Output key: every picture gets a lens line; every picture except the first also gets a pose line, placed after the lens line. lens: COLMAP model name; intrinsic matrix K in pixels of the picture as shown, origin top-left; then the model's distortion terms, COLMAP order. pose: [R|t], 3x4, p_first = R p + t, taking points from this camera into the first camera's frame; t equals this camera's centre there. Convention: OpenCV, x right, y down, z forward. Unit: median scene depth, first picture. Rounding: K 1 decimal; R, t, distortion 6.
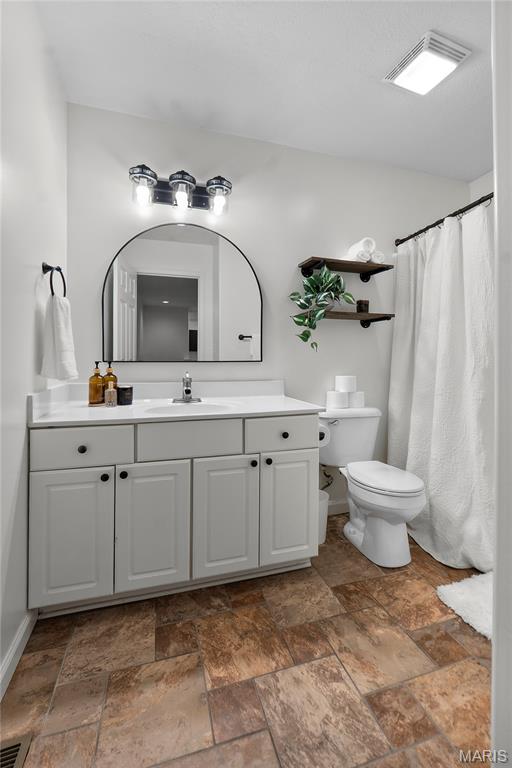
lens RADIAL K [[321.9, 0, 252.3], [0, 321.9, 379.5], [0, 0, 1]] dist [-0.009035, 0.000073]
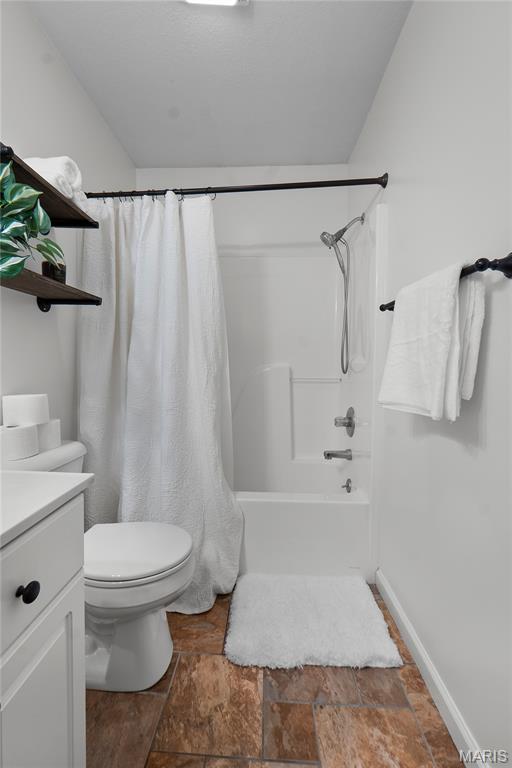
lens RADIAL K [[321.9, 0, 252.3], [0, 321.9, 379.5], [0, 0, 1]] dist [-0.009035, 0.000073]
pose [[0.334320, -0.038744, 0.941663, -0.106925], [0.044864, 0.998676, 0.025162, -0.040268], [-0.941391, 0.033834, 0.335615, 0.551843]]
